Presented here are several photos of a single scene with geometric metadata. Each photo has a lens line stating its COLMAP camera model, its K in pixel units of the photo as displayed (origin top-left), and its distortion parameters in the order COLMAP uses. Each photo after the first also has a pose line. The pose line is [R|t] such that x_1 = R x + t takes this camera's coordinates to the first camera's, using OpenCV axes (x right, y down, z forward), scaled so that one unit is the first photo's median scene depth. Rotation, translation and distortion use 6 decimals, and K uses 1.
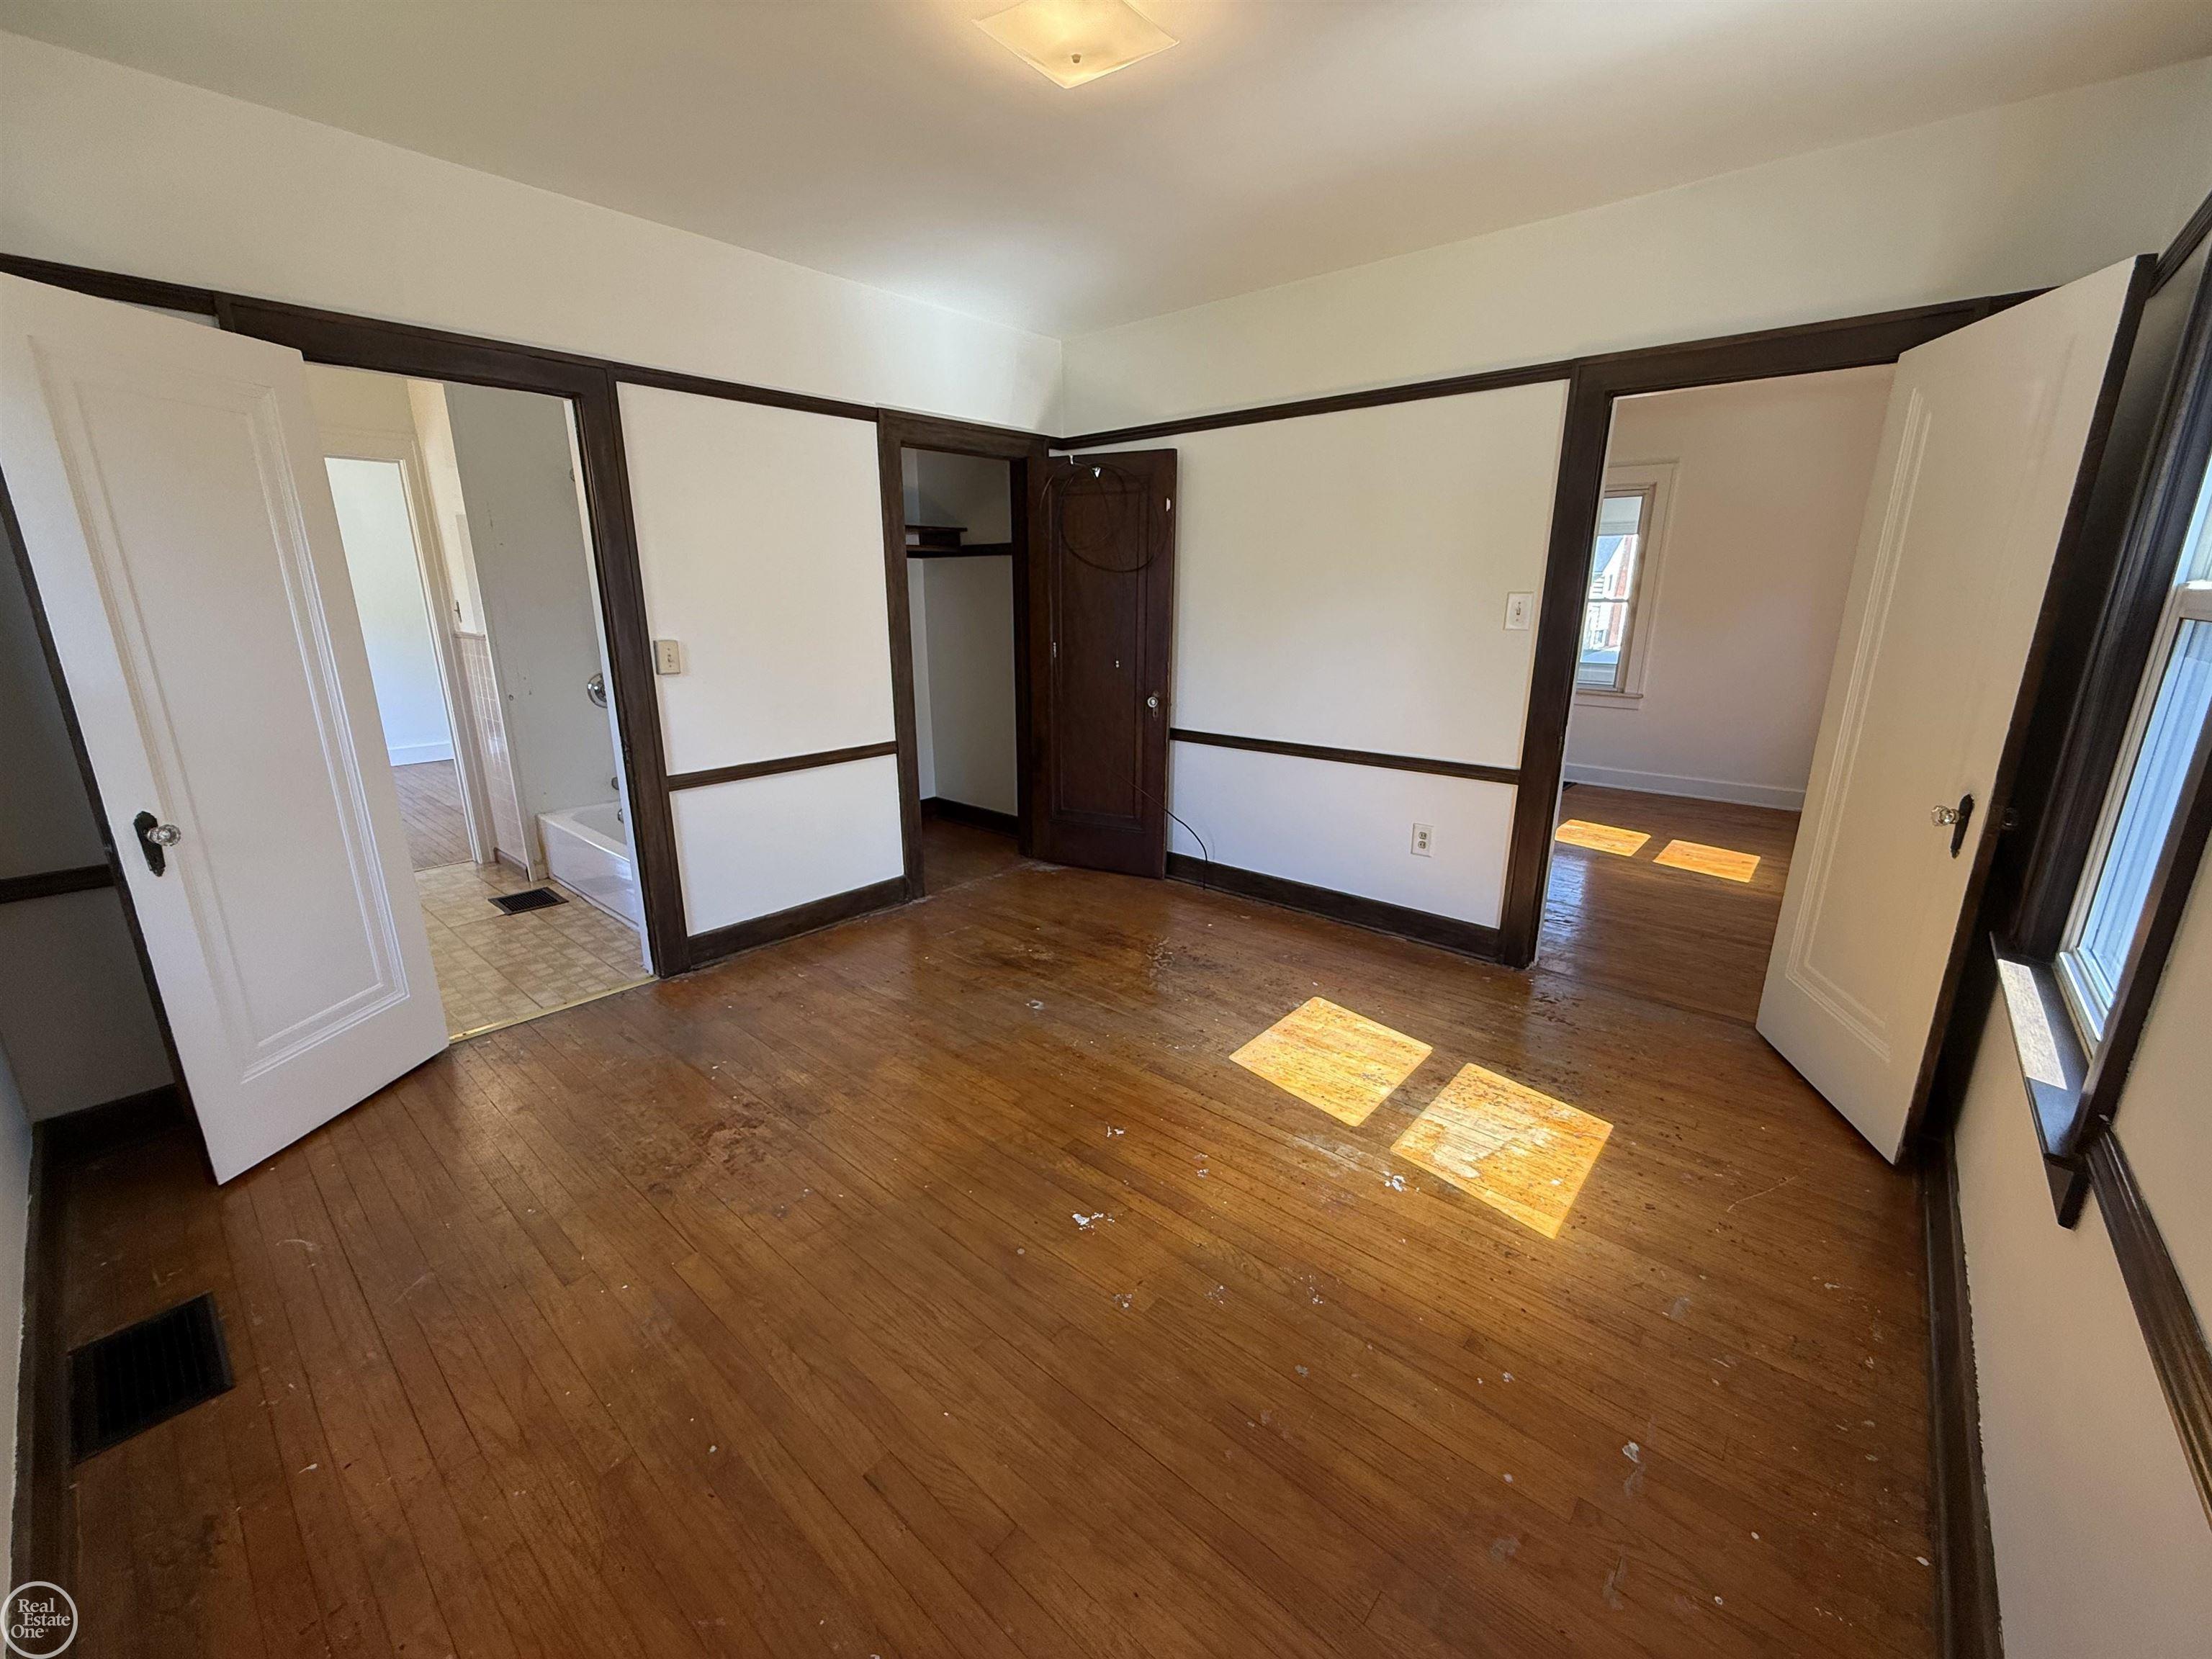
lens RADIAL K [[881.6, 0, 1097.2], [0, 881.6, 825.2], [0, 0, 1]] dist [0.002653, 0.001006]
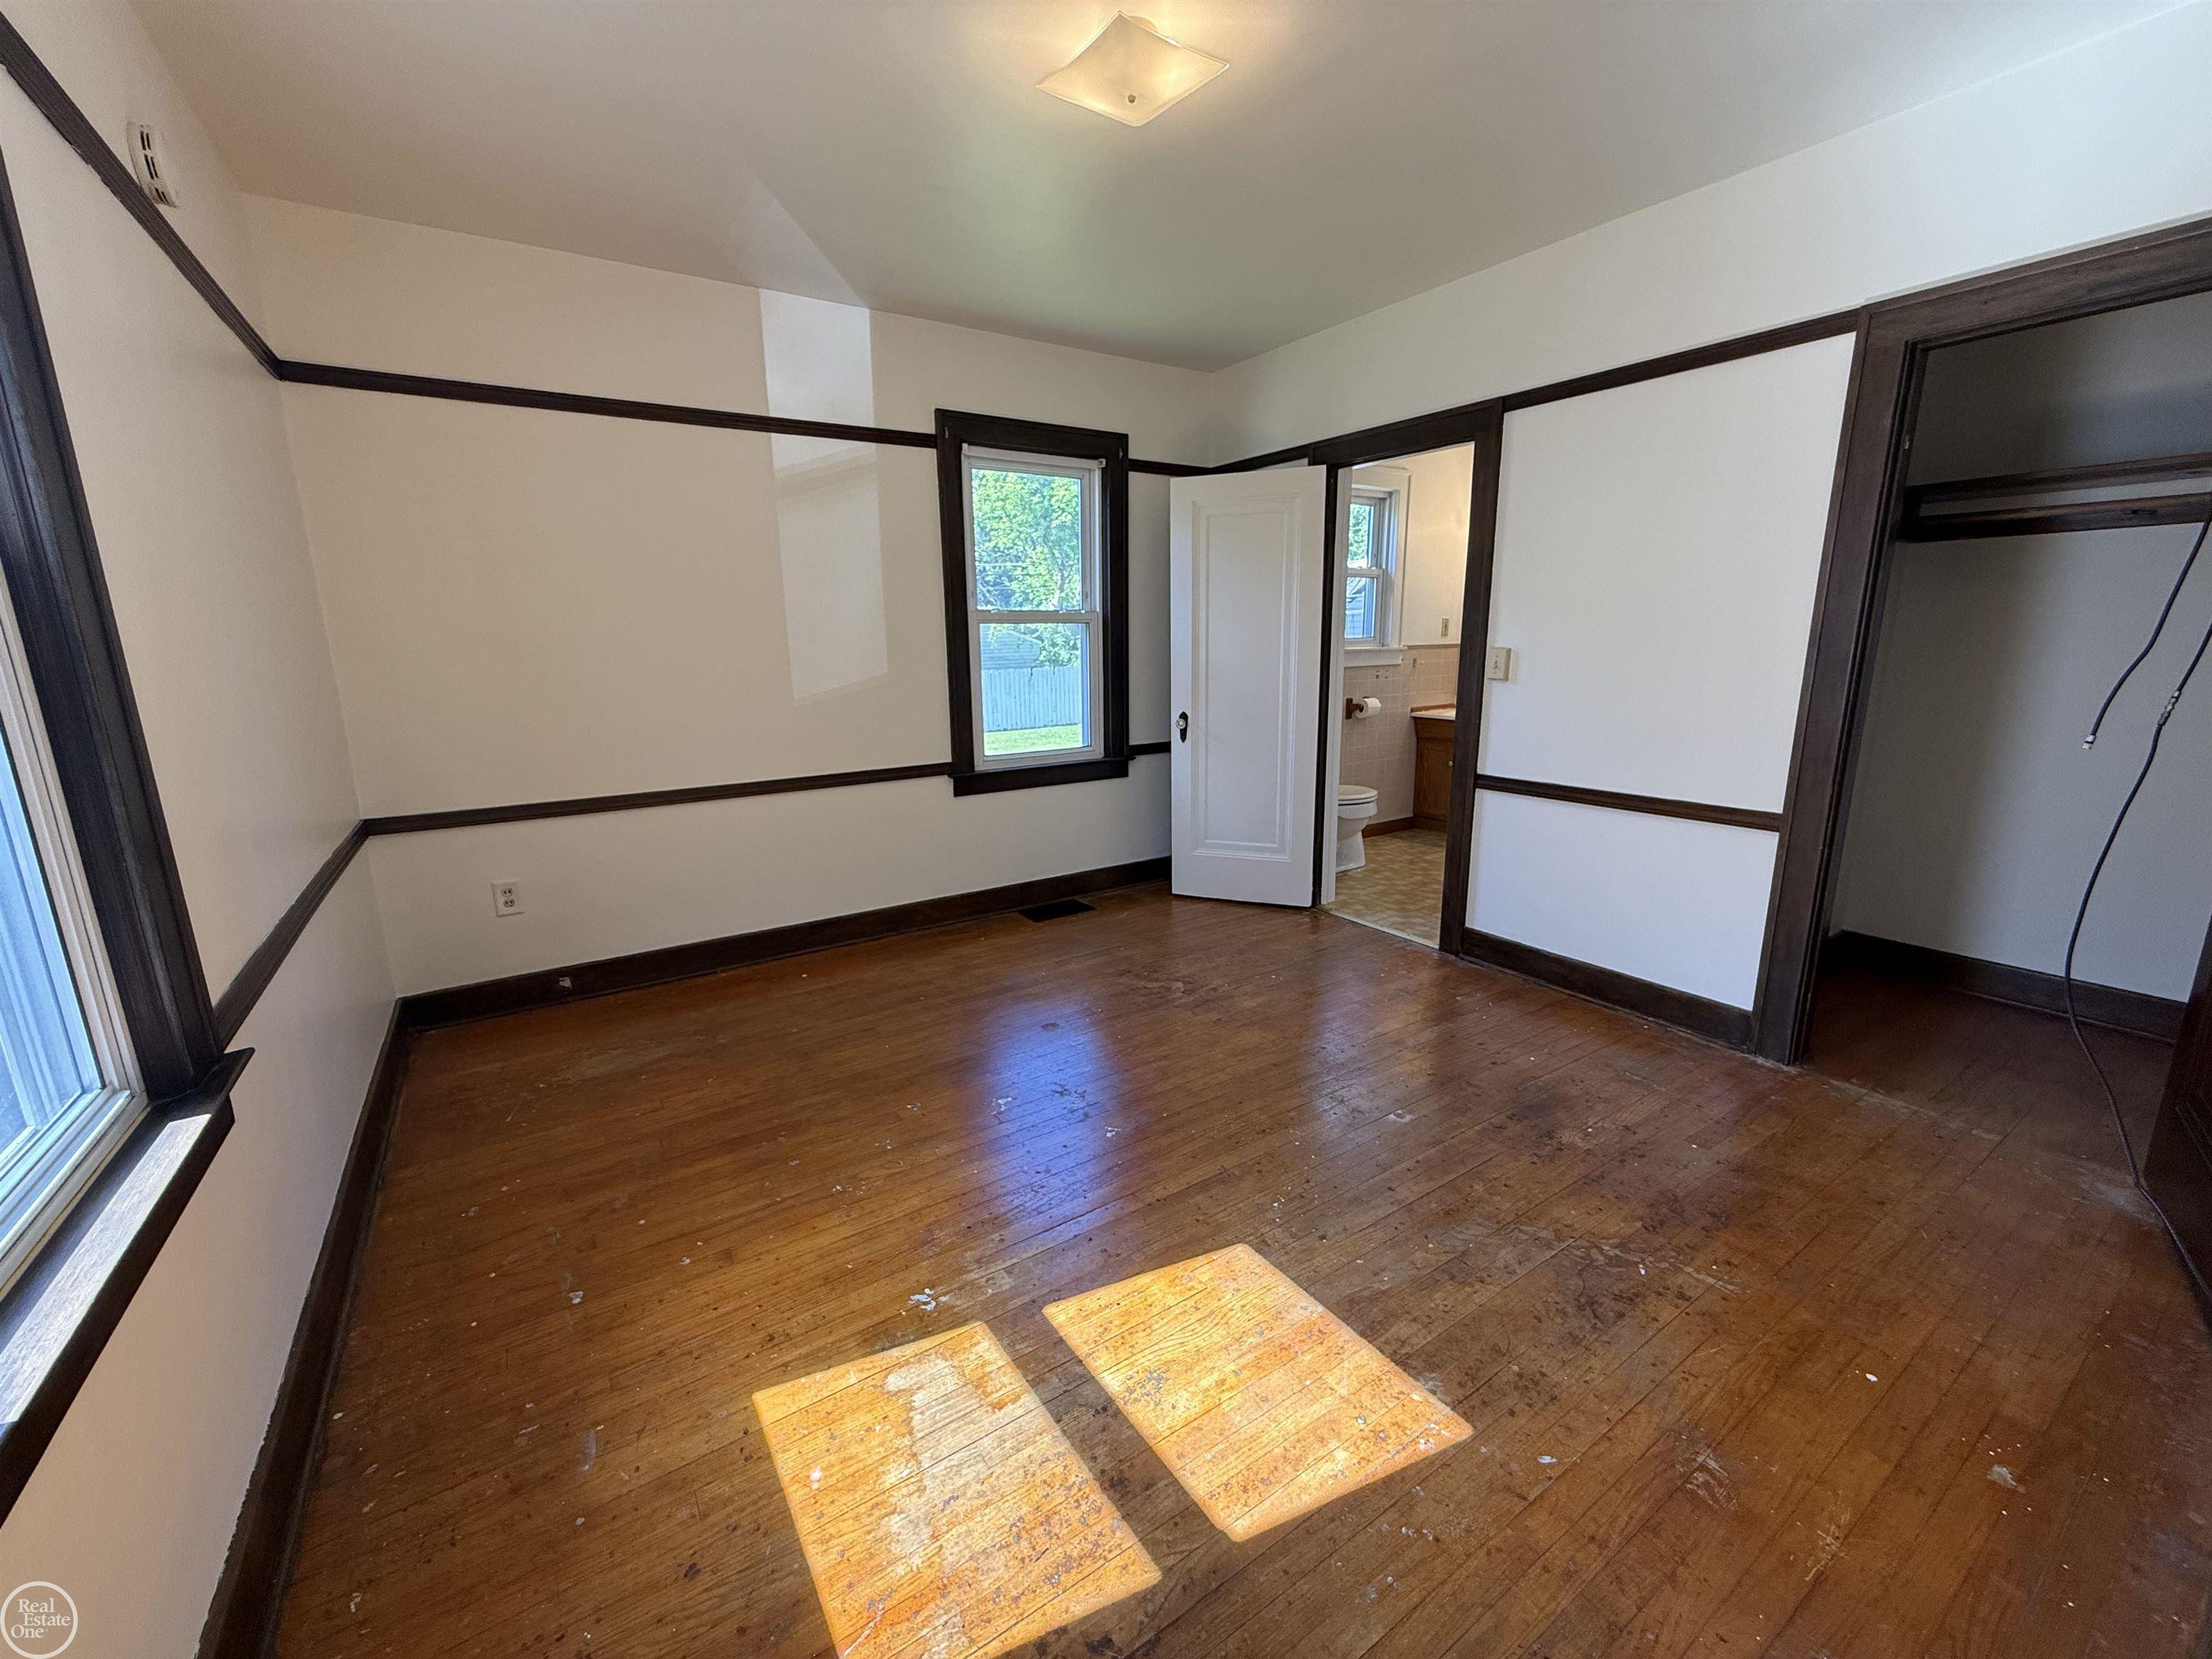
lens RADIAL K [[881.6, 0, 1097.0], [0, 881.6, 826.7], [0, 0, 1]] dist [0.002653, 0.001006]
pose [[-0.262674, 0.211409, -0.941440, 0.807958], [-0.235836, 0.932042, 0.275099, -0.222681], [0.935619, 0.294287, -0.194965, 0.975169]]
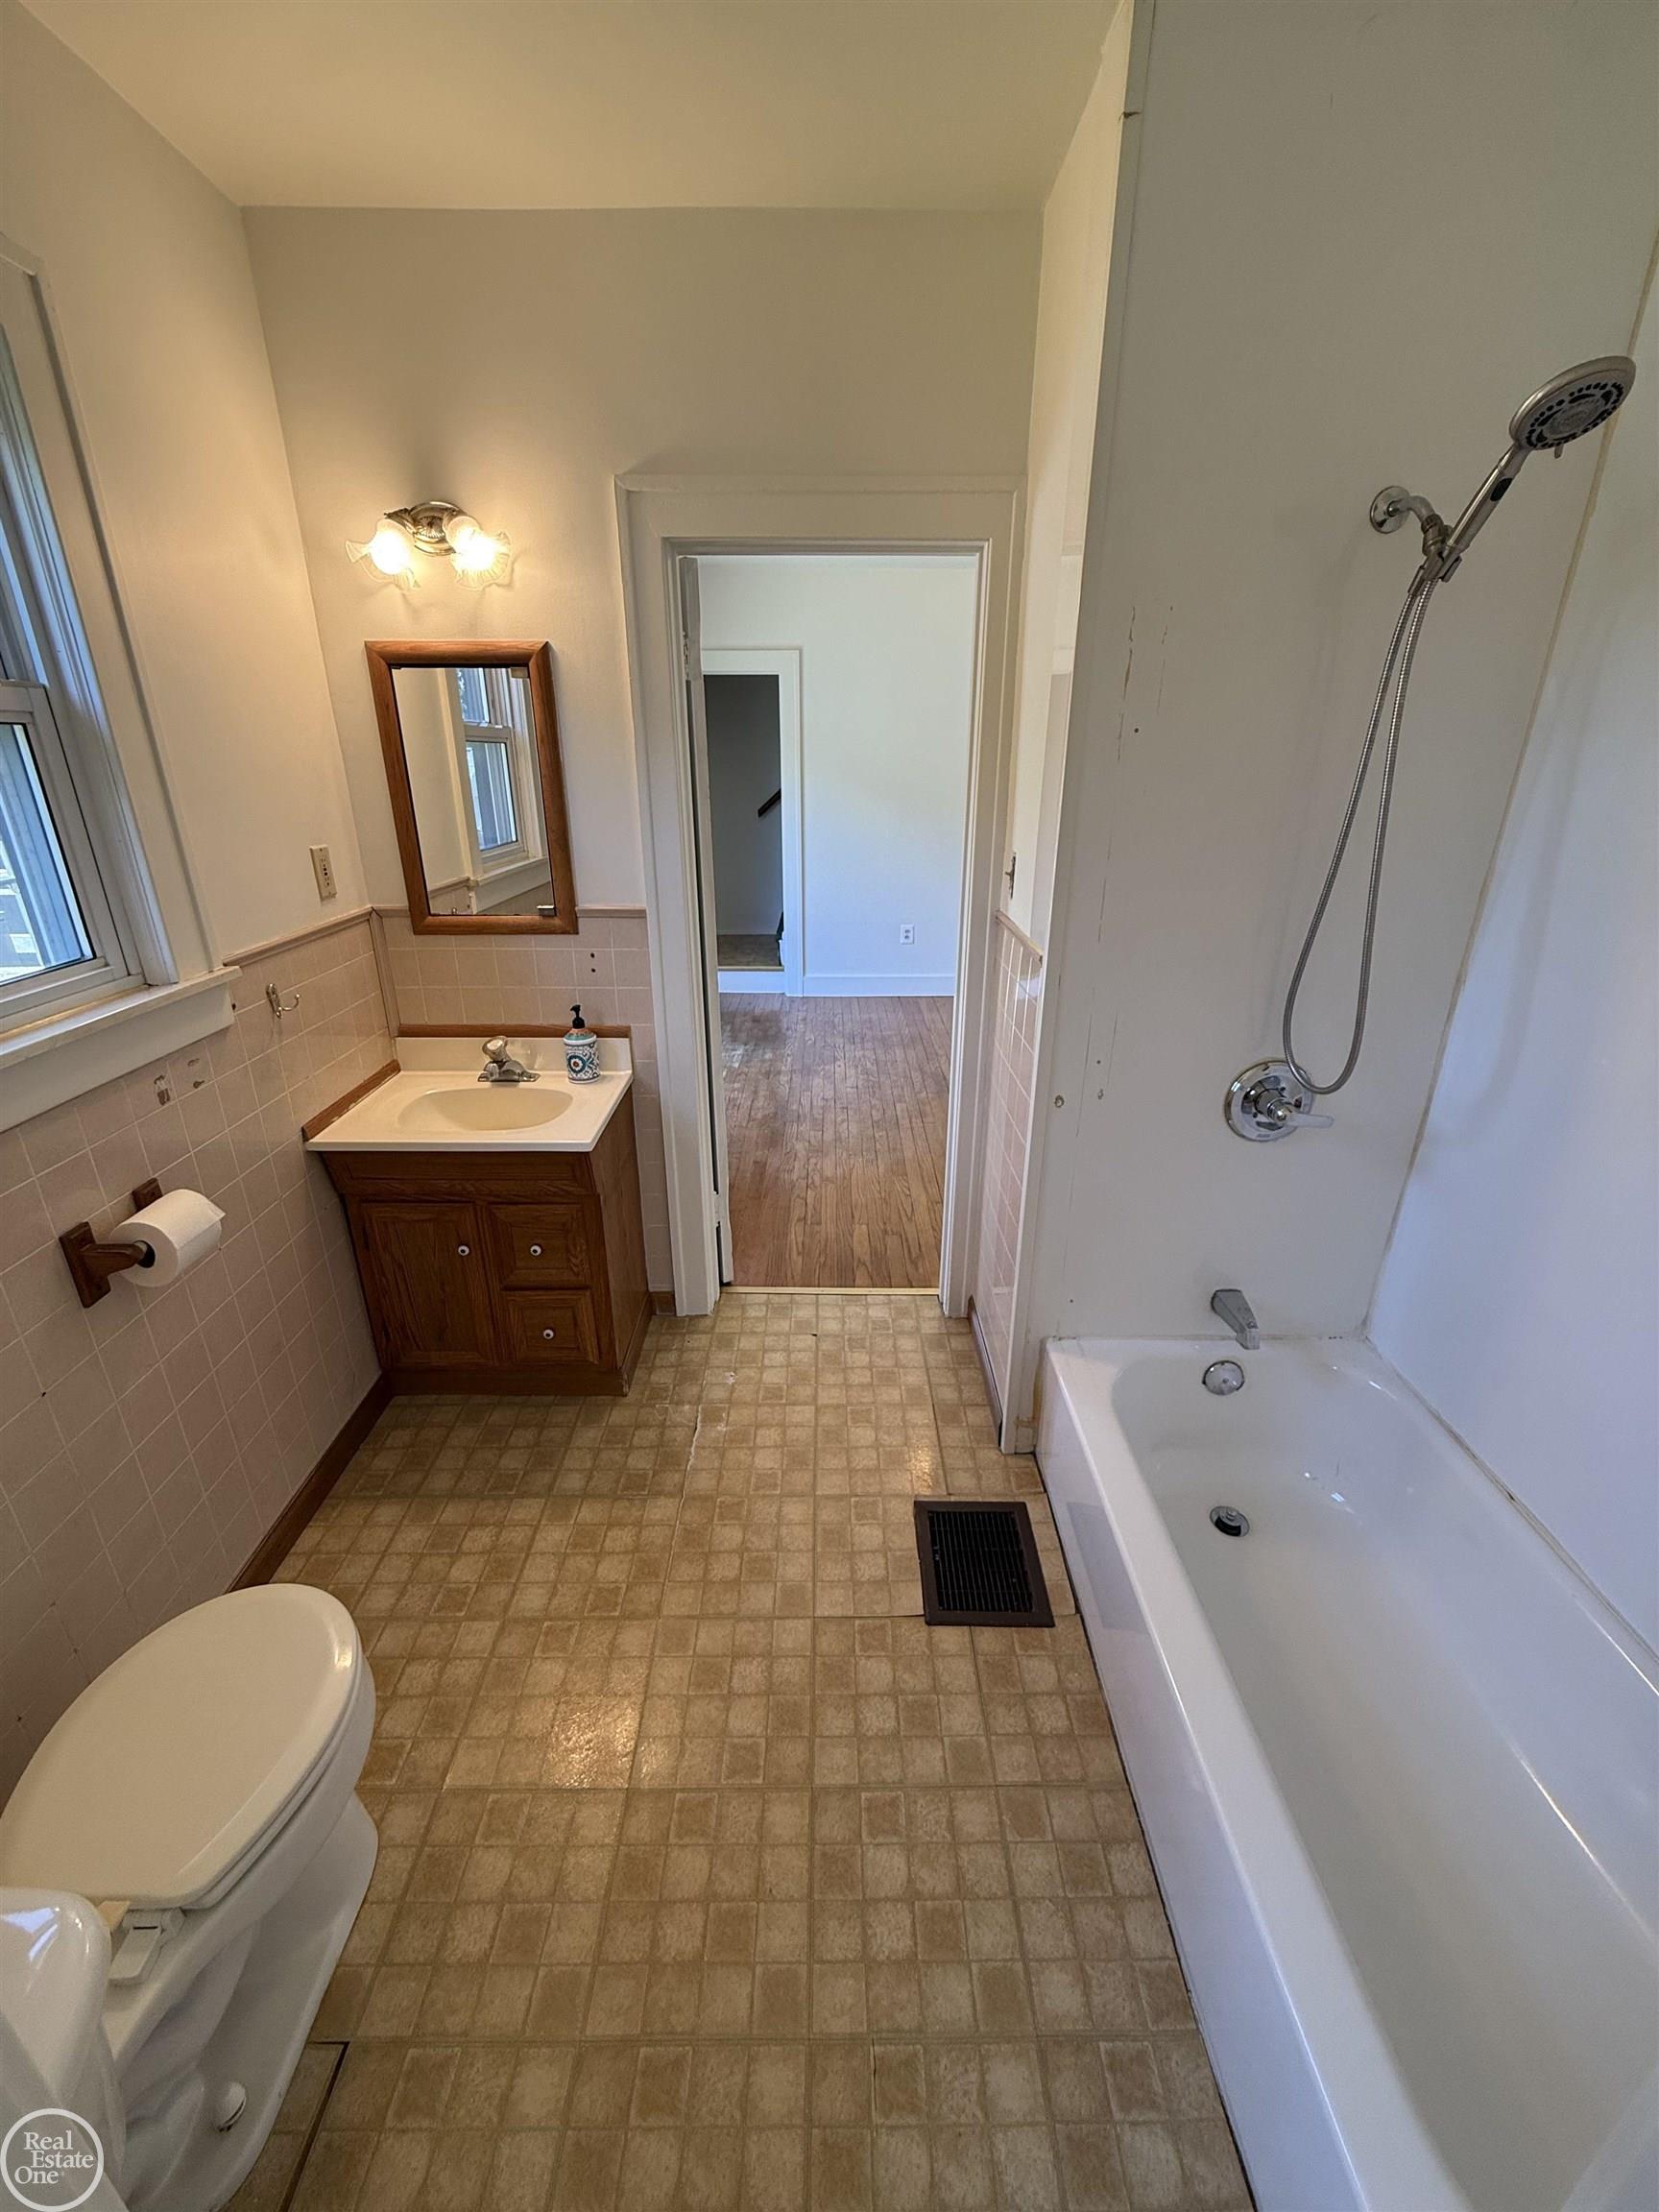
lens RADIAL K [[881.6, 0, 832.0], [0, 881.6, 1098.5], [0, 0, 1]] dist [0.002653, 0.001006]
pose [[0.662894, 0.276093, -0.695949, -0.705827], [-0.197002, 0.961091, 0.193633, -0.331800], [0.722331, 0.008745, 0.691492, 1.003255]]
